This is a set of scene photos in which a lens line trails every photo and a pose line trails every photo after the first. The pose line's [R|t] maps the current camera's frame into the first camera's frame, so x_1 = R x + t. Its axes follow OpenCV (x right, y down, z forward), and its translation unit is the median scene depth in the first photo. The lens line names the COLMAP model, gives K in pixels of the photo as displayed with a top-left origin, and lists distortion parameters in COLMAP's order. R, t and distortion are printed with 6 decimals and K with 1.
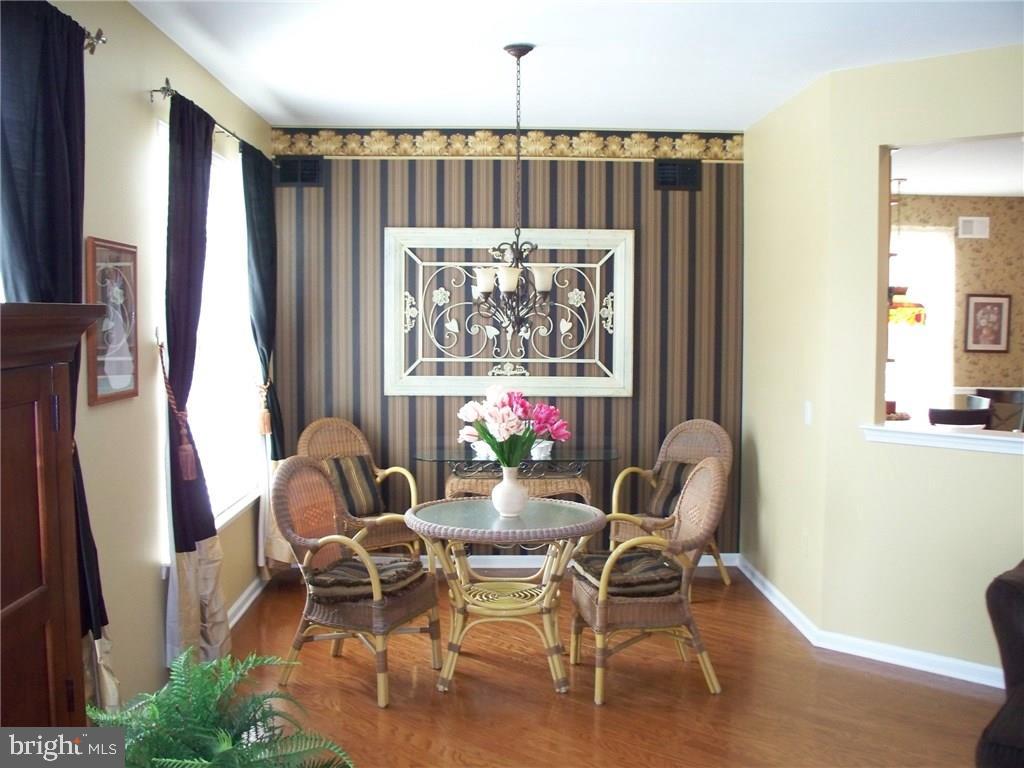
lens RADIAL K [[1059.6, 0, 524.2], [0, 1059.6, 383.5], [0, 0, 1]] dist [-0.216543, 0.244956]
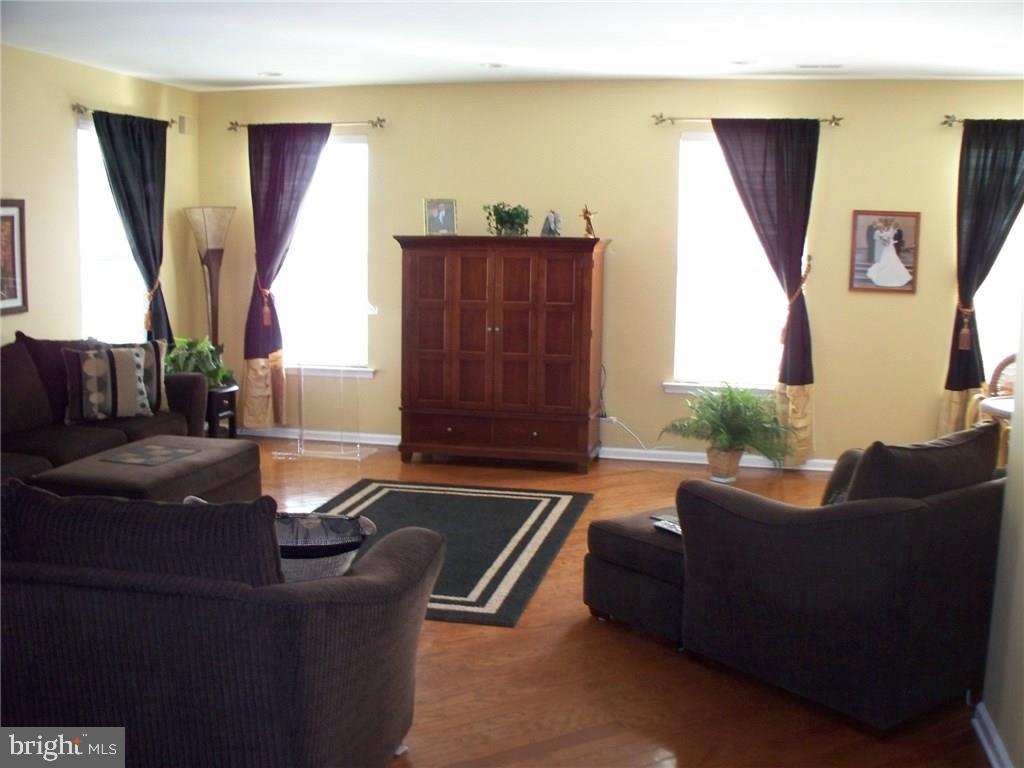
lens RADIAL K [[1059.6, 0, 524.2], [0, 1059.6, 383.5], [0, 0, 1]] dist [-0.216543, 0.244956]
pose [[-0.253509, 0.121987, -0.959611, 0.945918], [-0.085486, 0.985310, 0.147838, -0.024039], [0.963548, 0.119512, -0.239357, 0.464443]]
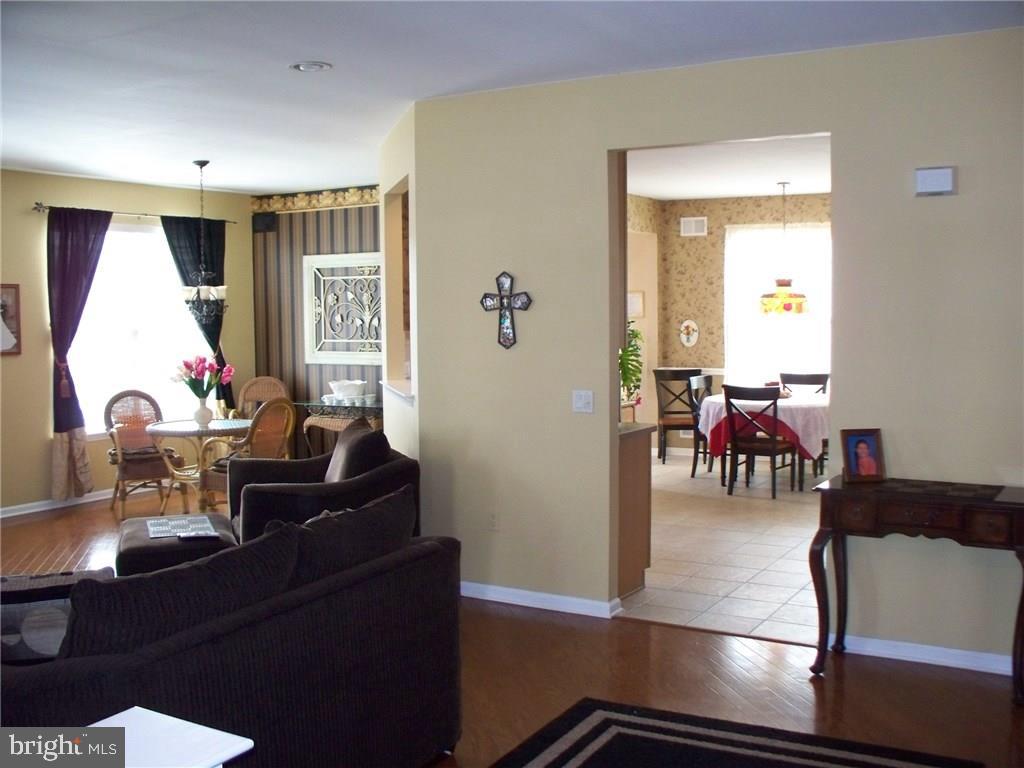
lens RADIAL K [[1059.6, 0, 524.2], [0, 1059.6, 383.5], [0, 0, 1]] dist [-0.216543, 0.244956]
pose [[0.843804, 0.023788, -0.536124, 0.967675], [-0.021857, 0.999712, 0.009956, 0.017820], [0.536206, 0.003317, 0.844080, -0.130548]]
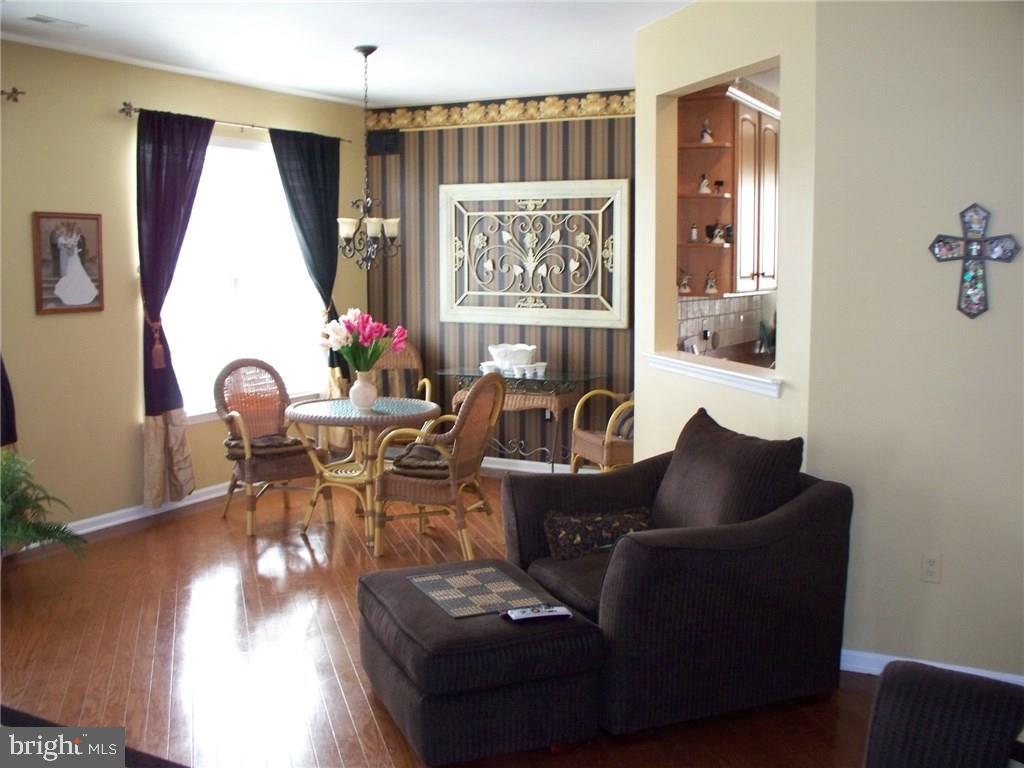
lens RADIAL K [[1059.6, 0, 524.2], [0, 1059.6, 383.5], [0, 0, 1]] dist [-0.216543, 0.244956]
pose [[0.868714, 0.054309, -0.492327, 0.563070], [-0.029616, 0.997888, 0.057820, 0.008855], [0.494427, -0.035649, 0.868488, -0.024110]]
